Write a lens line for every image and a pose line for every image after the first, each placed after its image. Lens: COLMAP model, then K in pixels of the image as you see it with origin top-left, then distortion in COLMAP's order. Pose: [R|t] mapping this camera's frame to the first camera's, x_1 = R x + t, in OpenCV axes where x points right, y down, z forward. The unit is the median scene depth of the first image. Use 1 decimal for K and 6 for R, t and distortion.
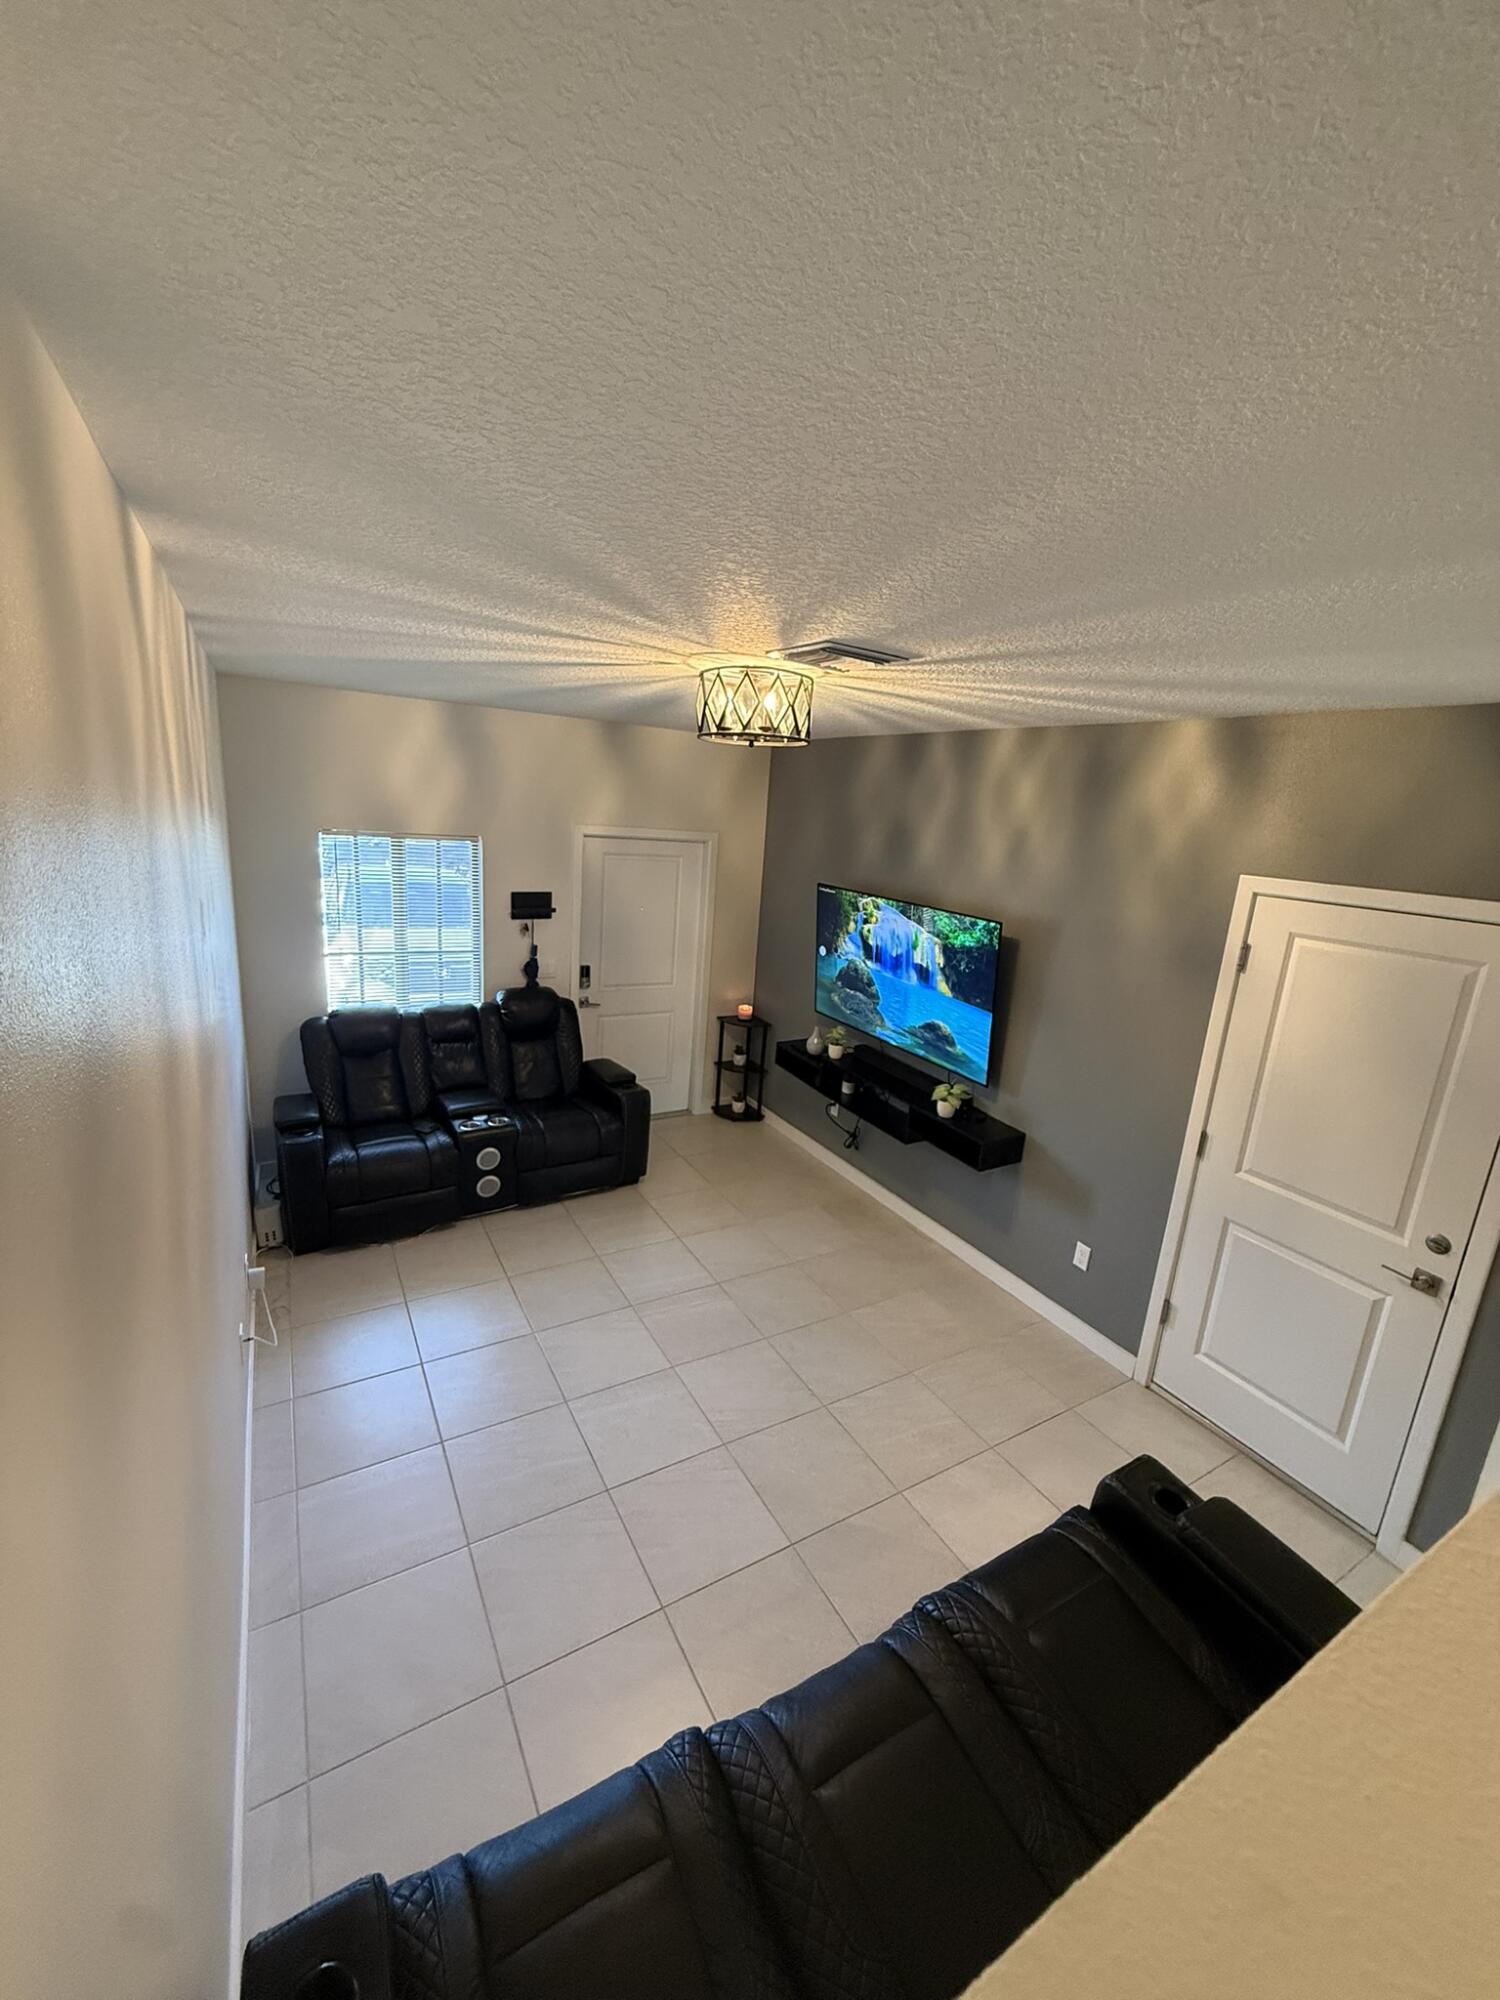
lens RADIAL K [[799.4, 0, 747.0], [0, 799.4, 999.0], [0, 0, 1]] dist [0.000689, -0.000402]
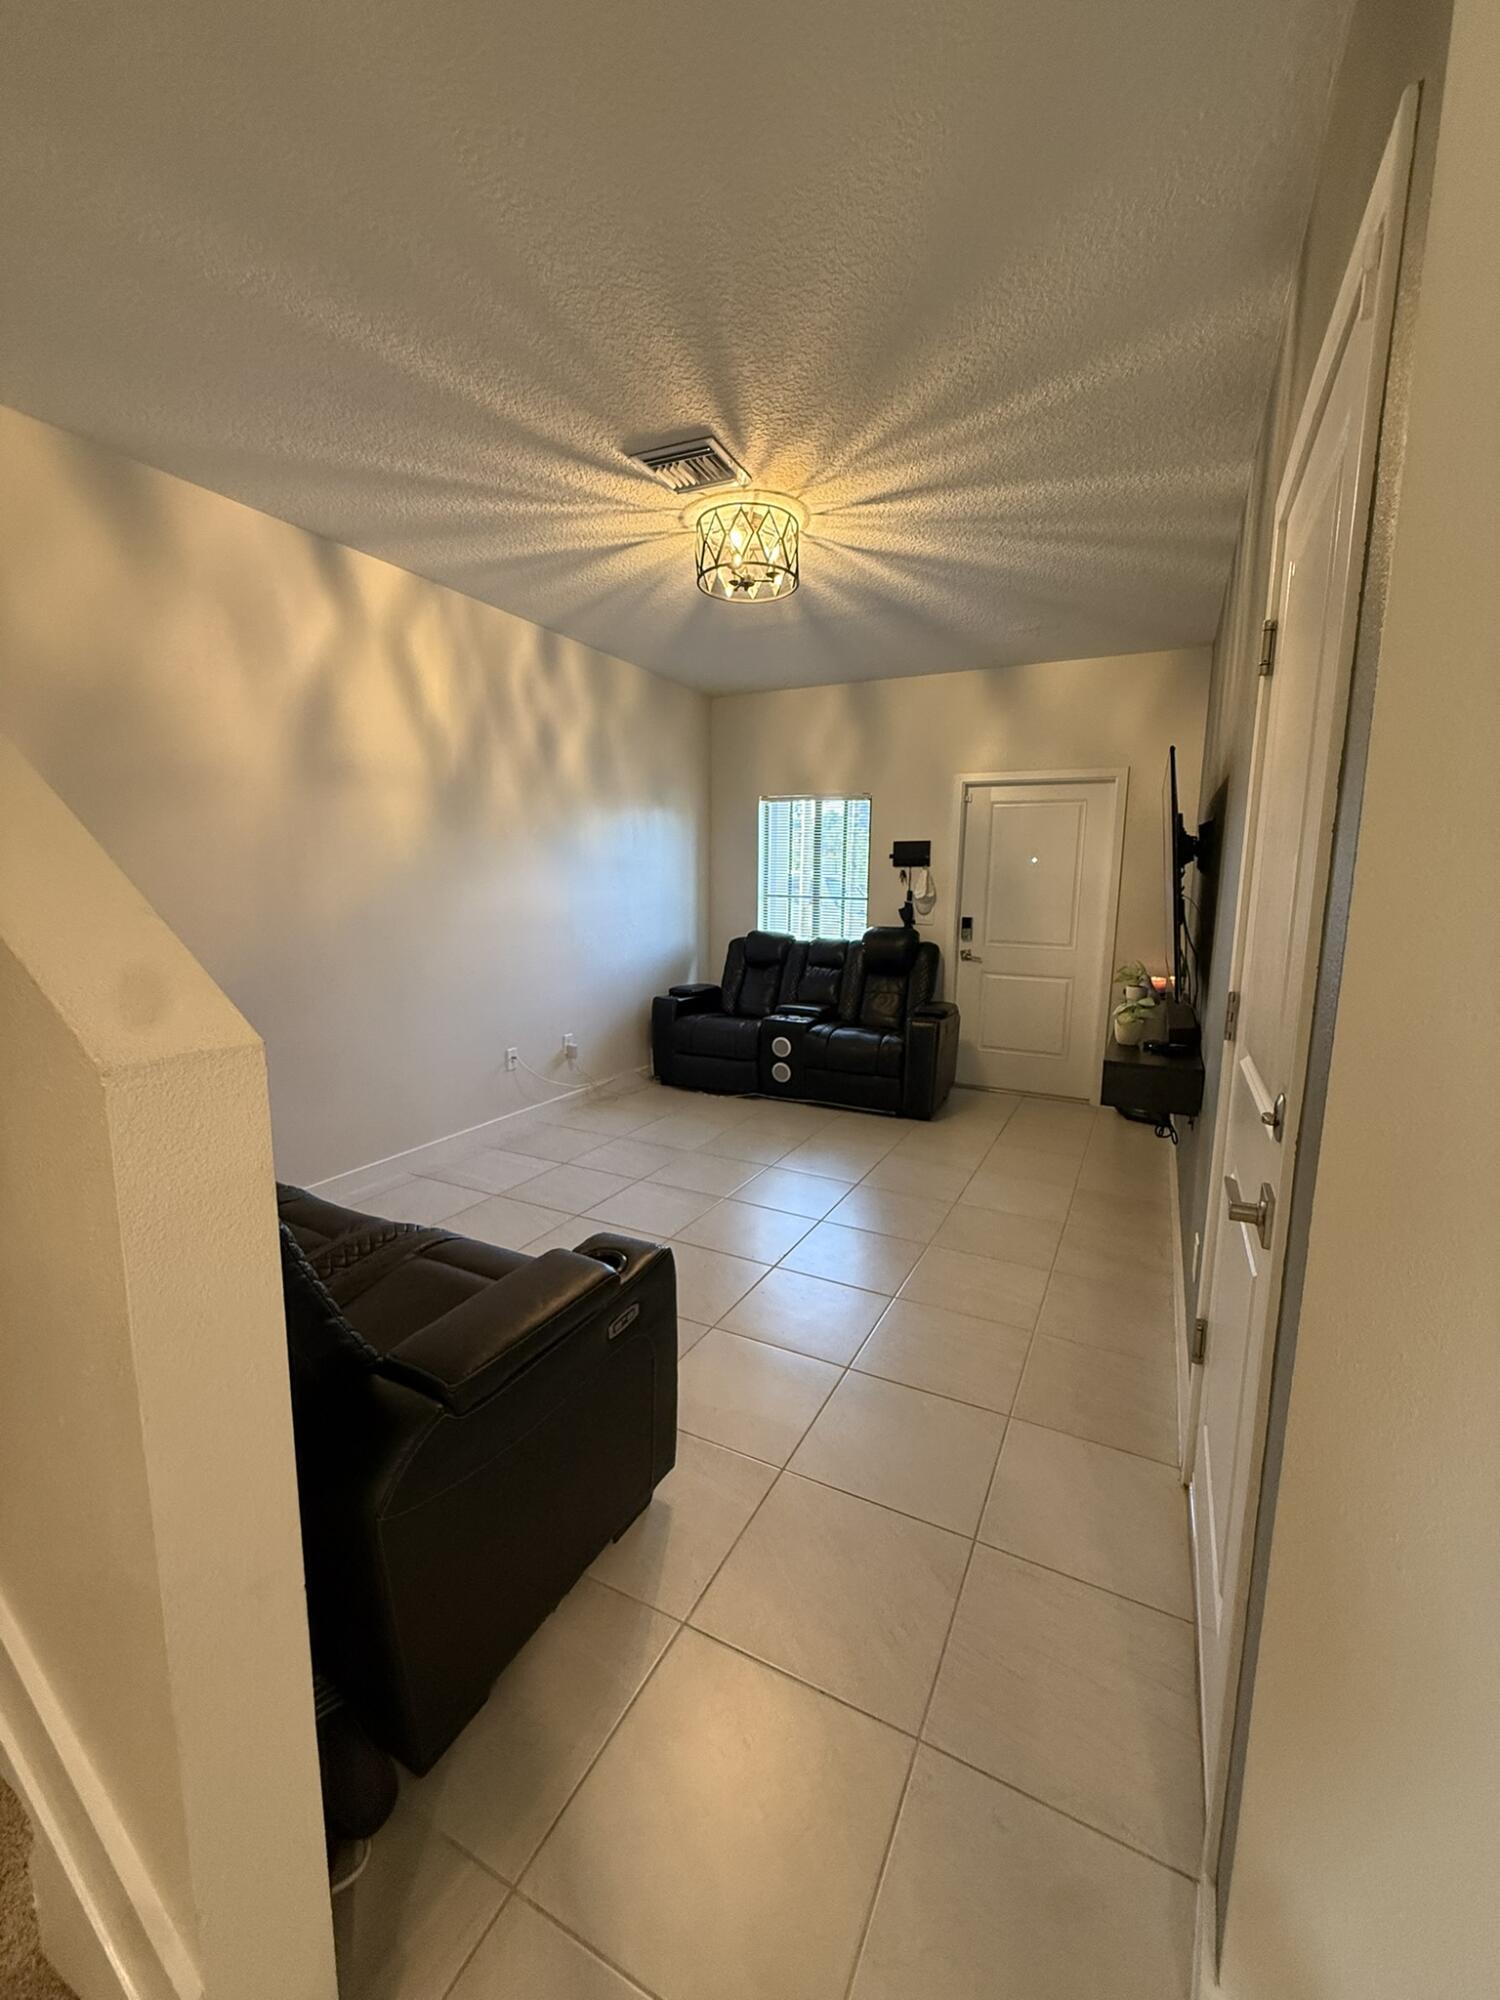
lens RADIAL K [[799.4, 0, 750.0], [0, 799.4, 995.5], [0, 0, 1]] dist [0.000689, -0.000402]
pose [[0.537750, 0.059298, -0.841017, 0.533802], [-0.178042, 0.983015, -0.044531, 0.158393], [0.824091, 0.173682, 0.539173, 0.271464]]
